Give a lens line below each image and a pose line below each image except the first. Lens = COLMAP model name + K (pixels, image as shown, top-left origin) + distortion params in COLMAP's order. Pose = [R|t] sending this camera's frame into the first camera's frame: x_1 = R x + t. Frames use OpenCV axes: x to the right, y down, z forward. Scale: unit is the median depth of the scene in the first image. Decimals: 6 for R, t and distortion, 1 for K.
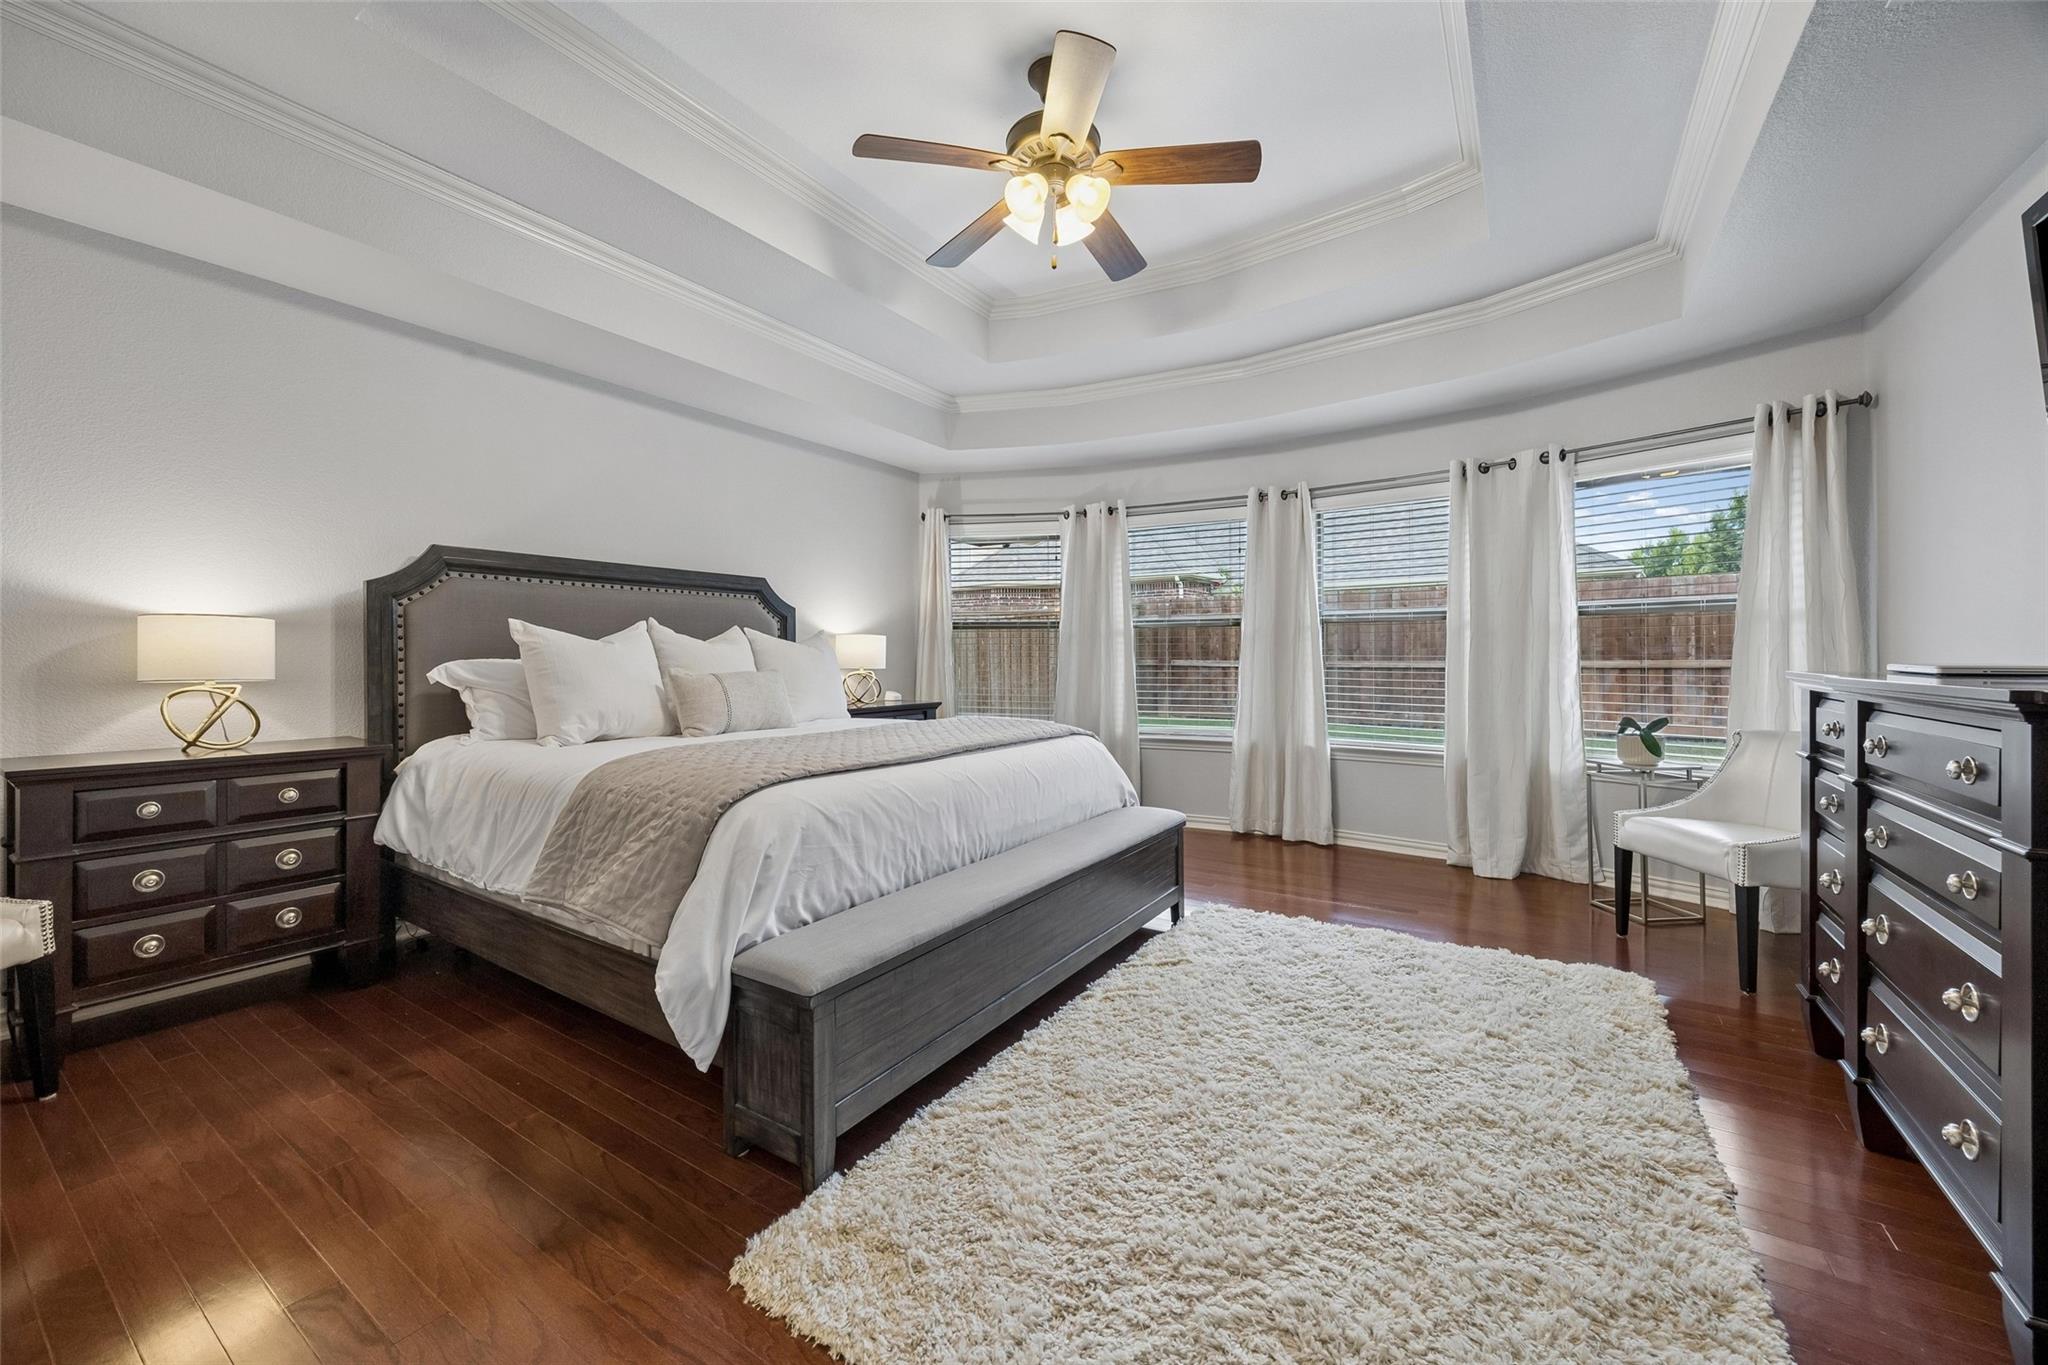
lens RADIAL K [[791.6, 0, 1023.5], [0, 791.6, 661.9], [0, 0, 1]] dist [-0.002146, 0.000569]
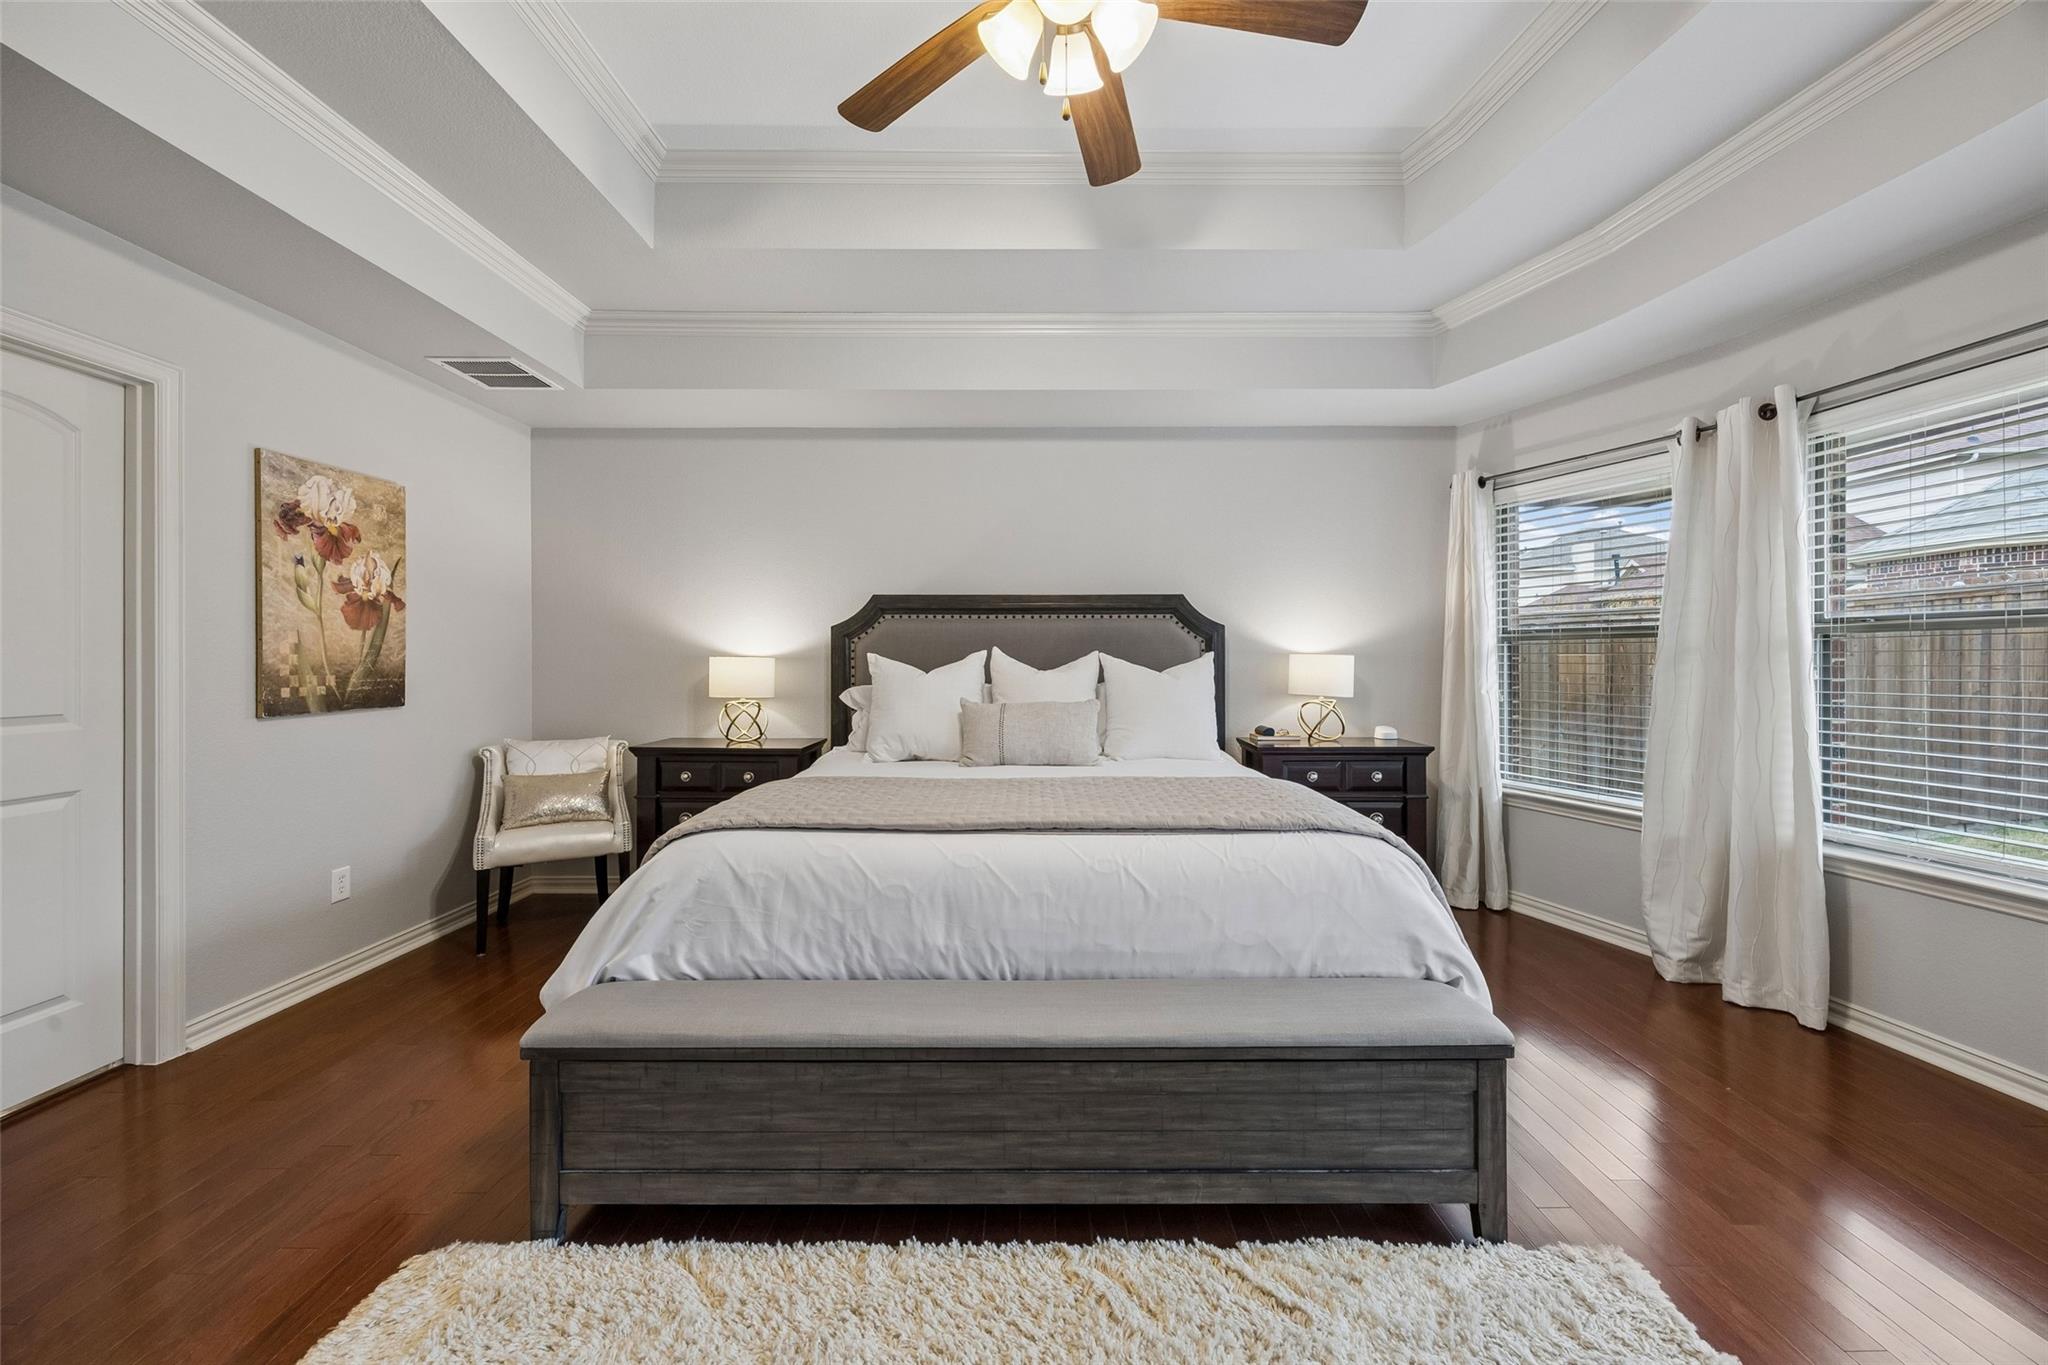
lens RADIAL K [[791.6, 0, 1022.3], [0, 791.6, 662.0], [0, 0, 1]] dist [-0.002146, 0.000569]
pose [[0.536448, 0.001366, -0.843932, 0.550518], [-0.004094, 0.999991, -0.000983, -0.043808], [0.843924, 0.003982, 0.536449, 0.587937]]
